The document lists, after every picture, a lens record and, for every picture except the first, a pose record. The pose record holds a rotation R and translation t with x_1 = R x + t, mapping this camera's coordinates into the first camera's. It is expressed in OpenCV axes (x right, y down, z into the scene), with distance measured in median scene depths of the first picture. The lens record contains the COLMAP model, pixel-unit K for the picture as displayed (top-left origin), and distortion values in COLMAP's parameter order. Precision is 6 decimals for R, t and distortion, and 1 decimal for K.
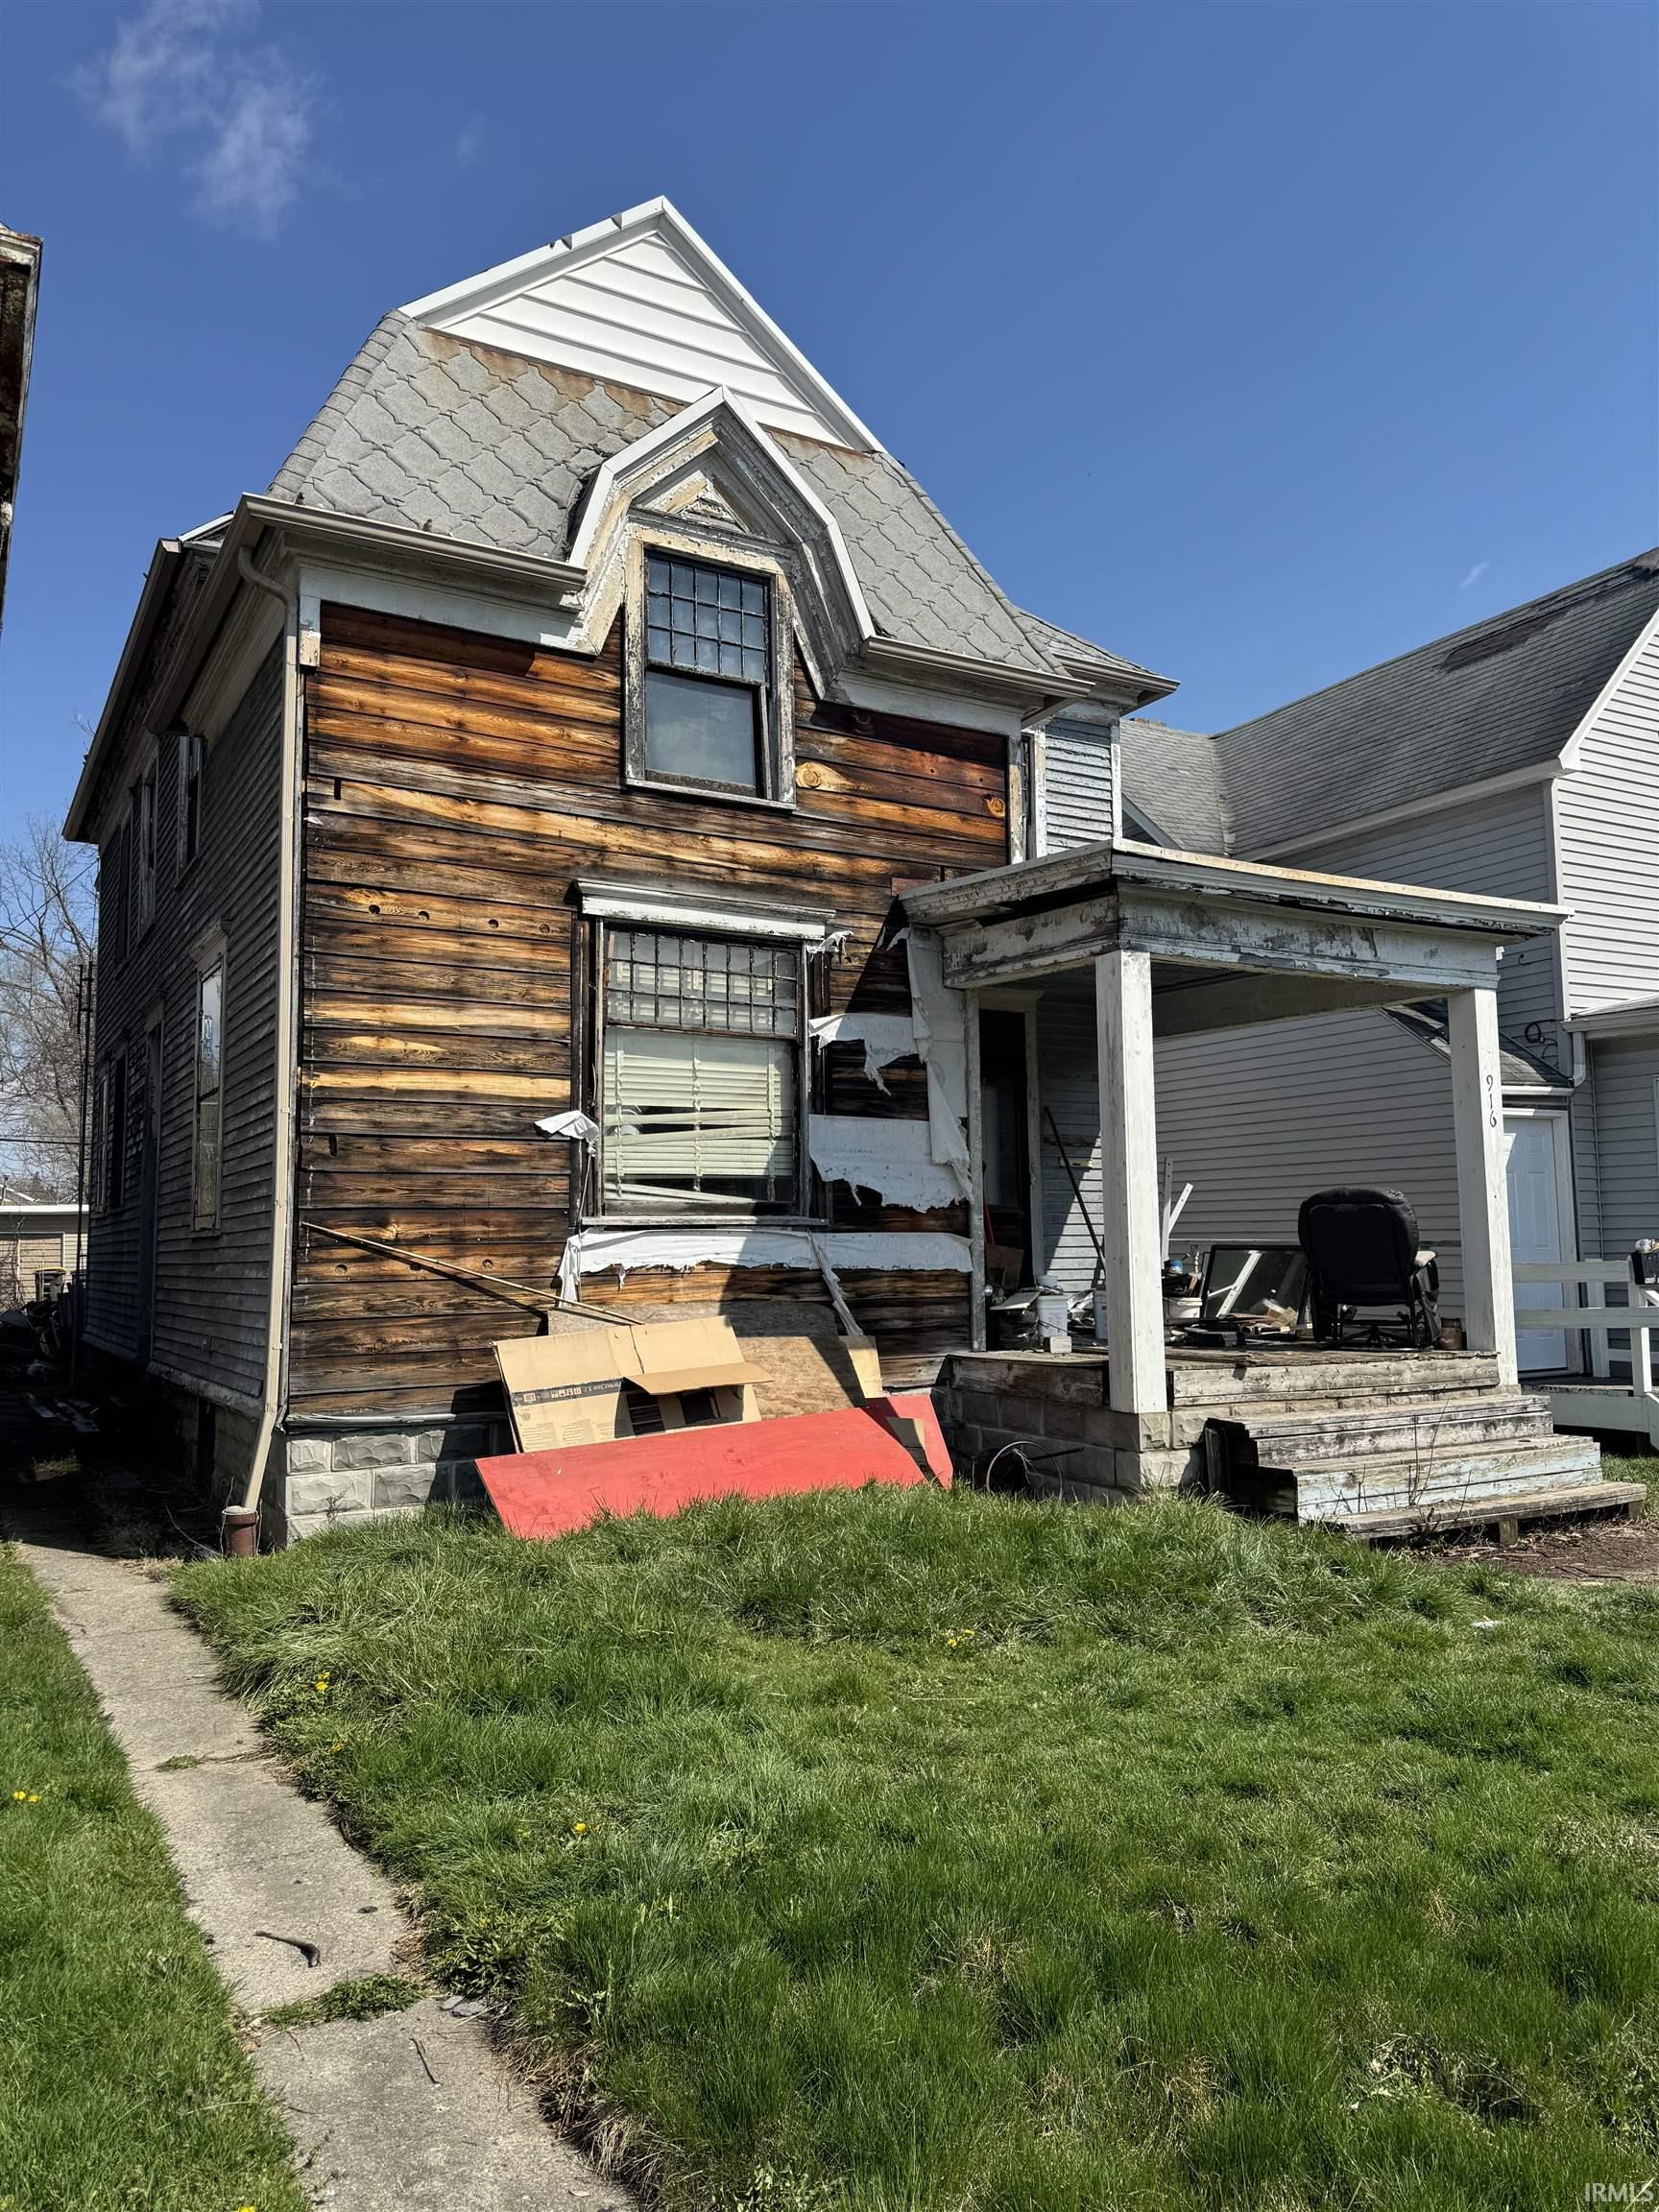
lens RADIAL K [[1552.4, 0, 818.2], [0, 1552.4, 1082.8], [0, 0, 1]] dist [0.171042, -0.345247]
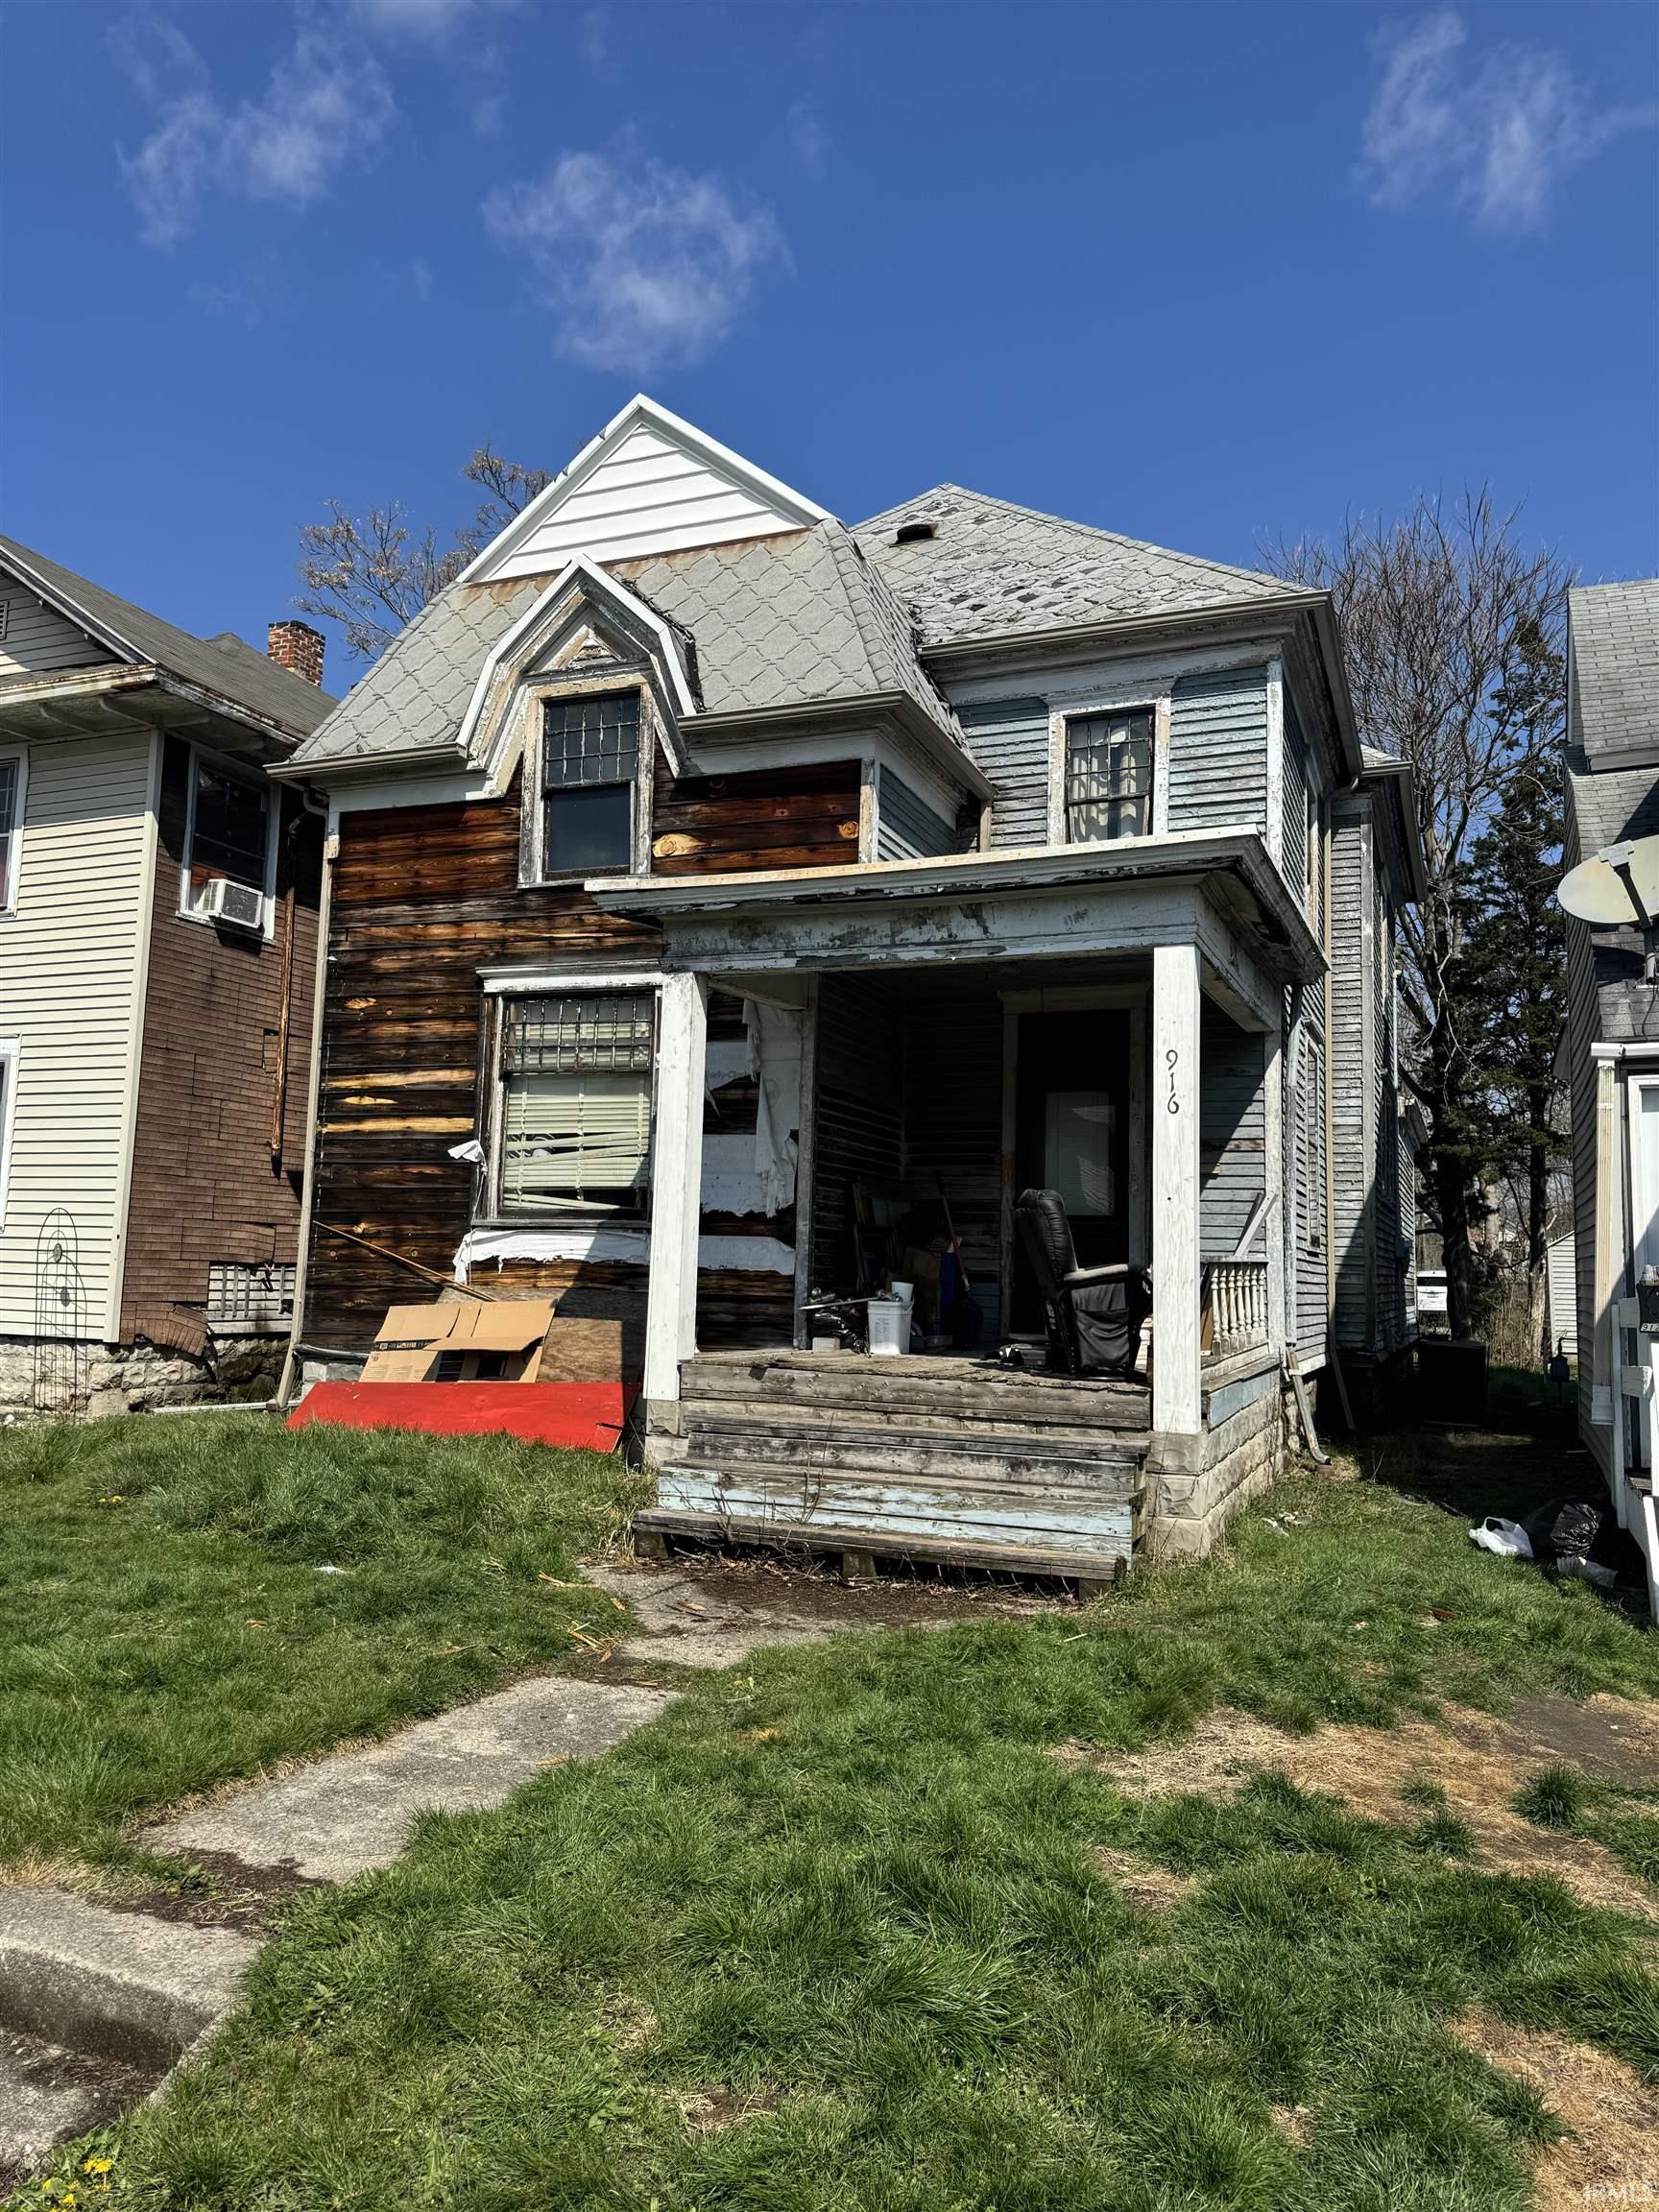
lens RADIAL K [[1552.4, 0, 818.2], [0, 1552.4, 1082.8], [0, 0, 1]] dist [0.171042, -0.345247]
pose [[0.603300, -0.067202, -0.794678, 1.065961], [0.053327, 0.997613, -0.043879, 0.042164], [0.795730, -0.015905, 0.605443, 0.408122]]
